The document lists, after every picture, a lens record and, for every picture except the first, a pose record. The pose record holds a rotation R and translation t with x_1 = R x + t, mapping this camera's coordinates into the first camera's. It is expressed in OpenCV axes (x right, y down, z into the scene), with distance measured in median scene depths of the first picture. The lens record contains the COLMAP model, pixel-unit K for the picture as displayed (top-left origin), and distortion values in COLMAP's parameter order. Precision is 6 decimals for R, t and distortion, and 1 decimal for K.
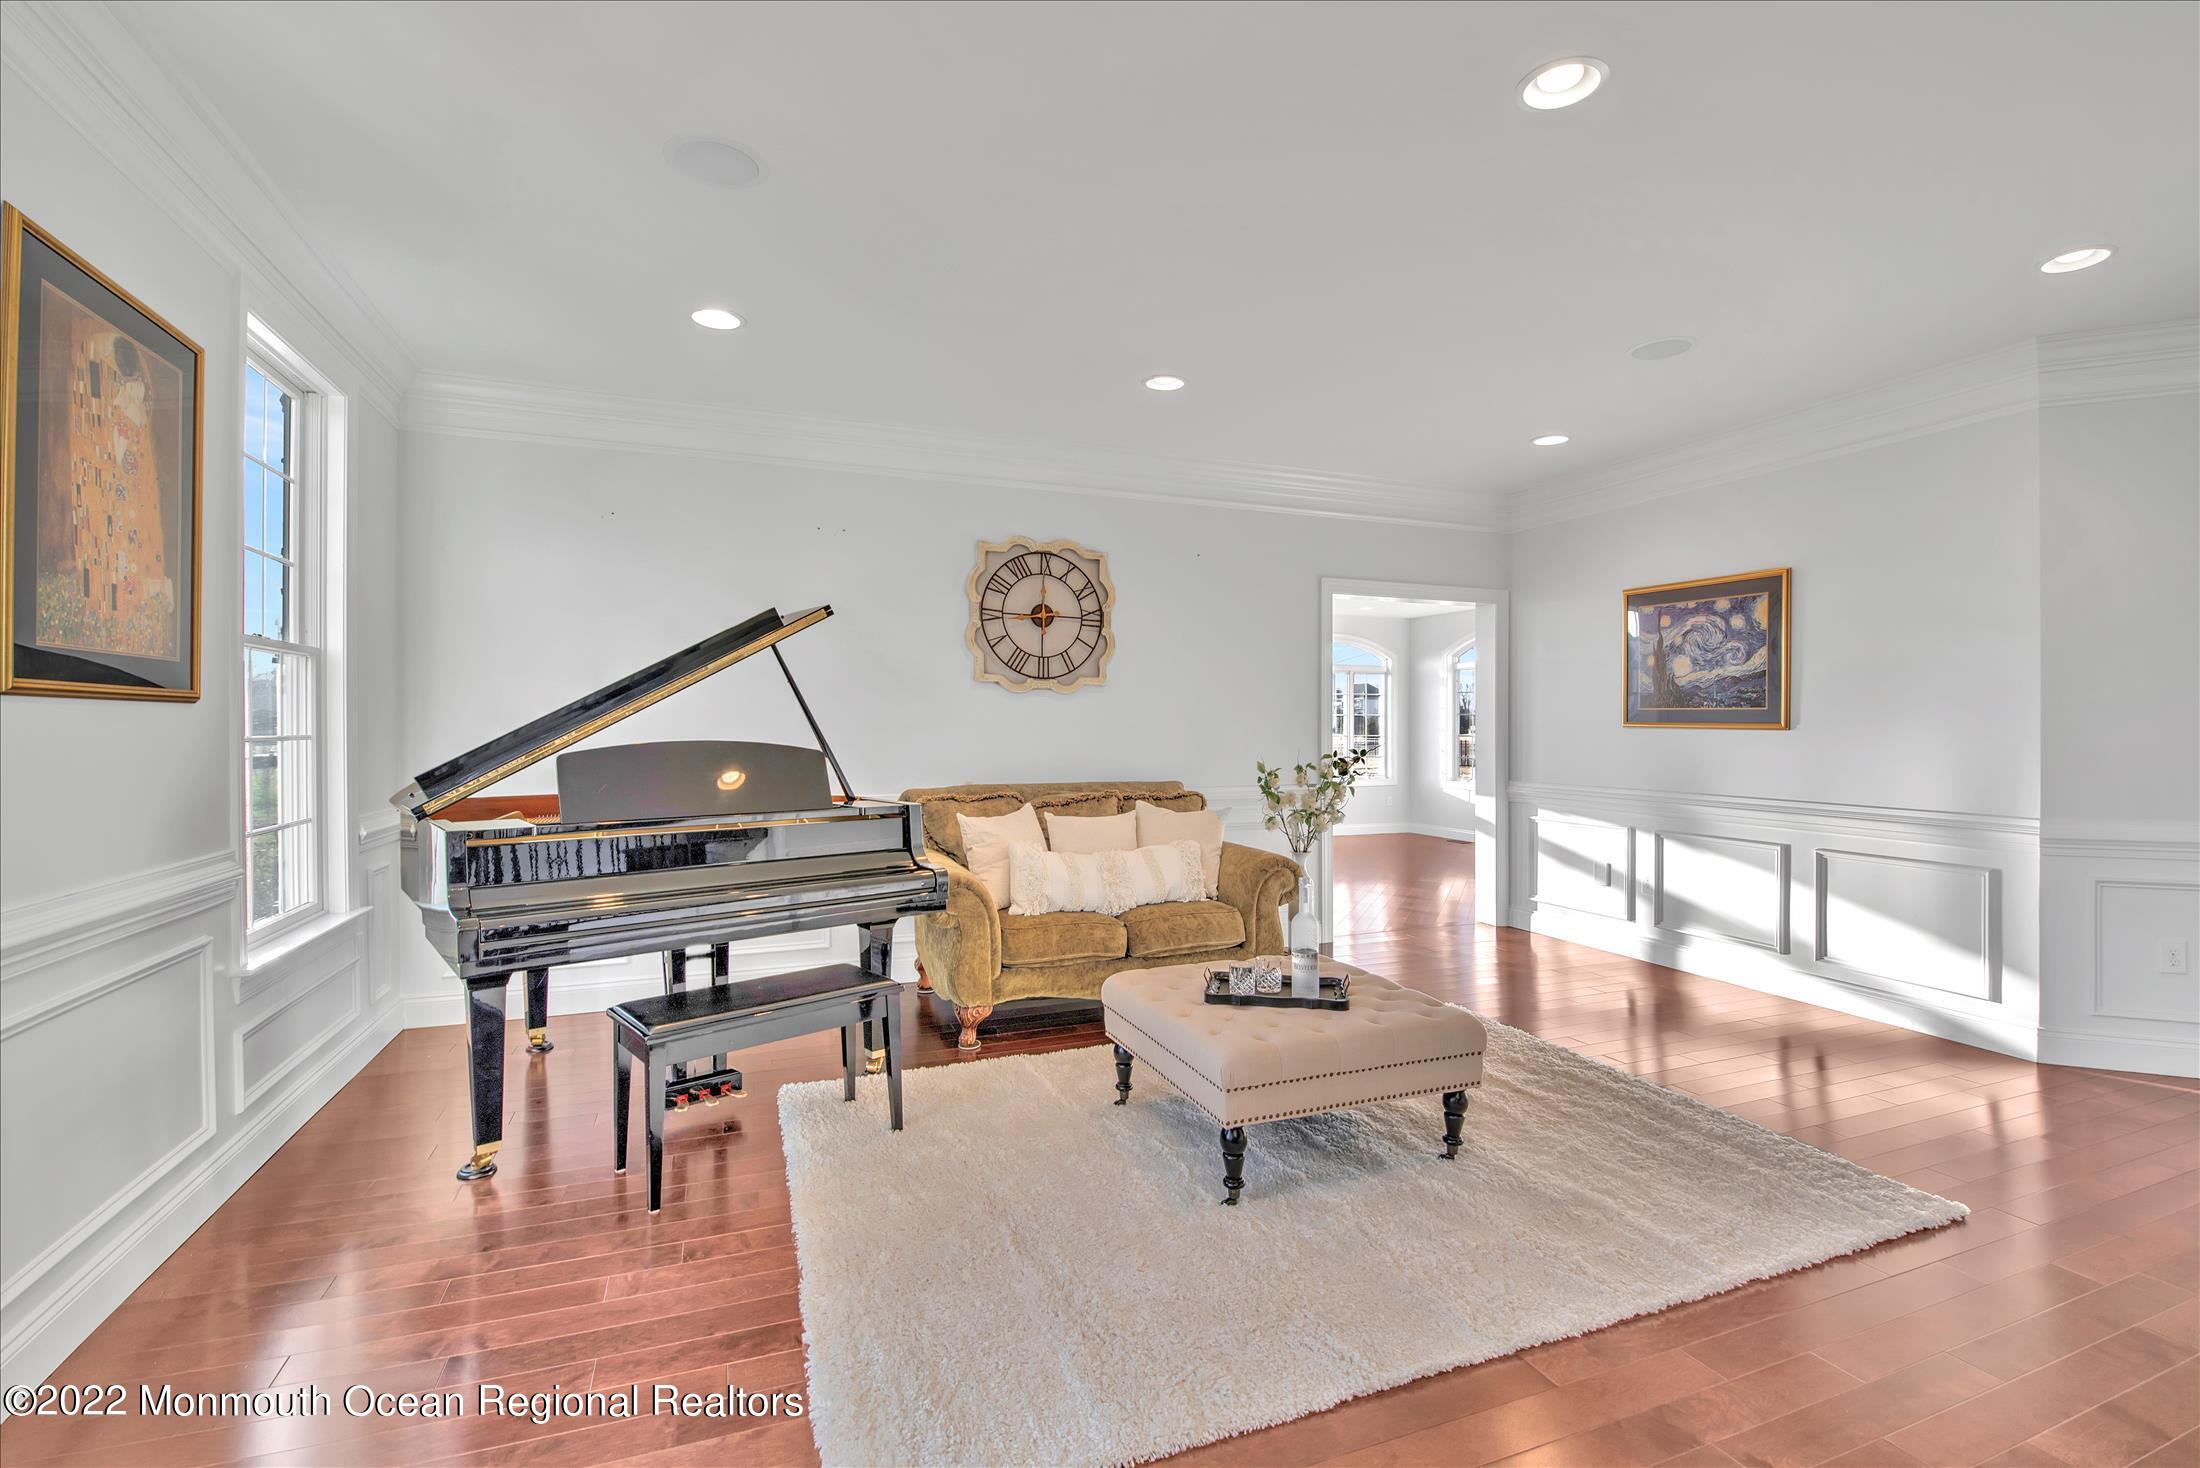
lens RADIAL K [[960.0, 0, 1094.8], [0, 960.0, 730.0], [0, 0, 1]] dist [-0.030359, -0.002399]
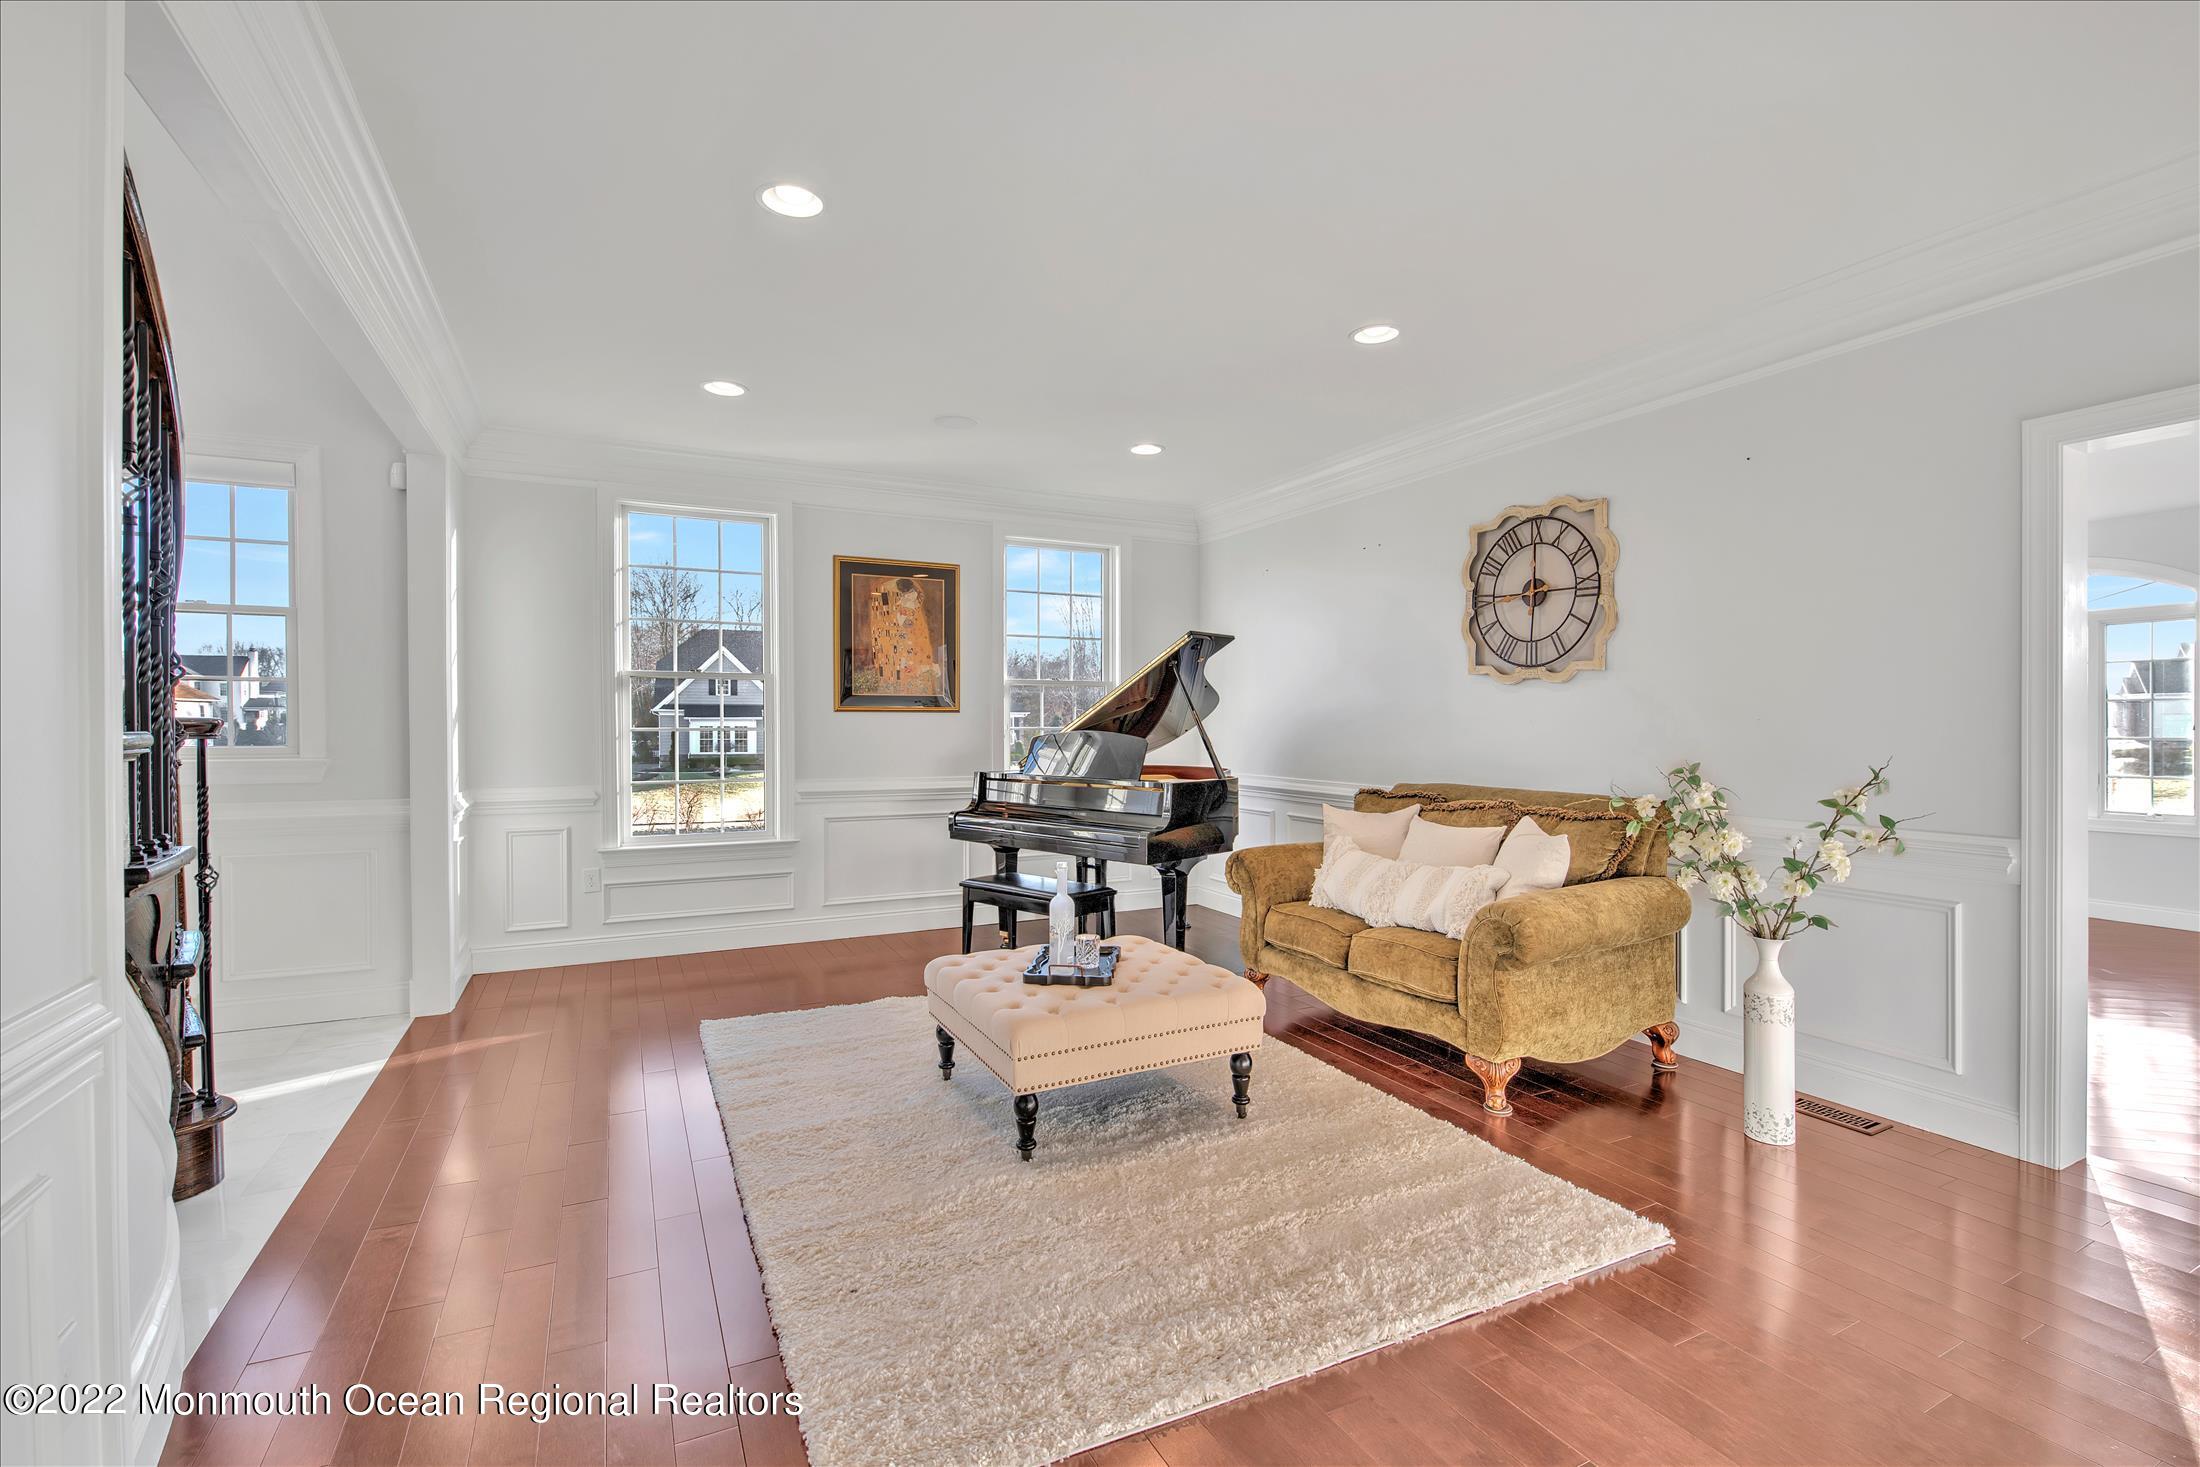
lens RADIAL K [[960.0, 0, 1099.1], [0, 960.0, 731.6], [0, 0, 1]] dist [-0.030359, -0.002399]
pose [[0.107616, 0.003356, -0.994187, 0.746634], [-0.007292, 0.999970, 0.002587, 0.004770], [0.994166, 0.006971, 0.107637, 0.527784]]
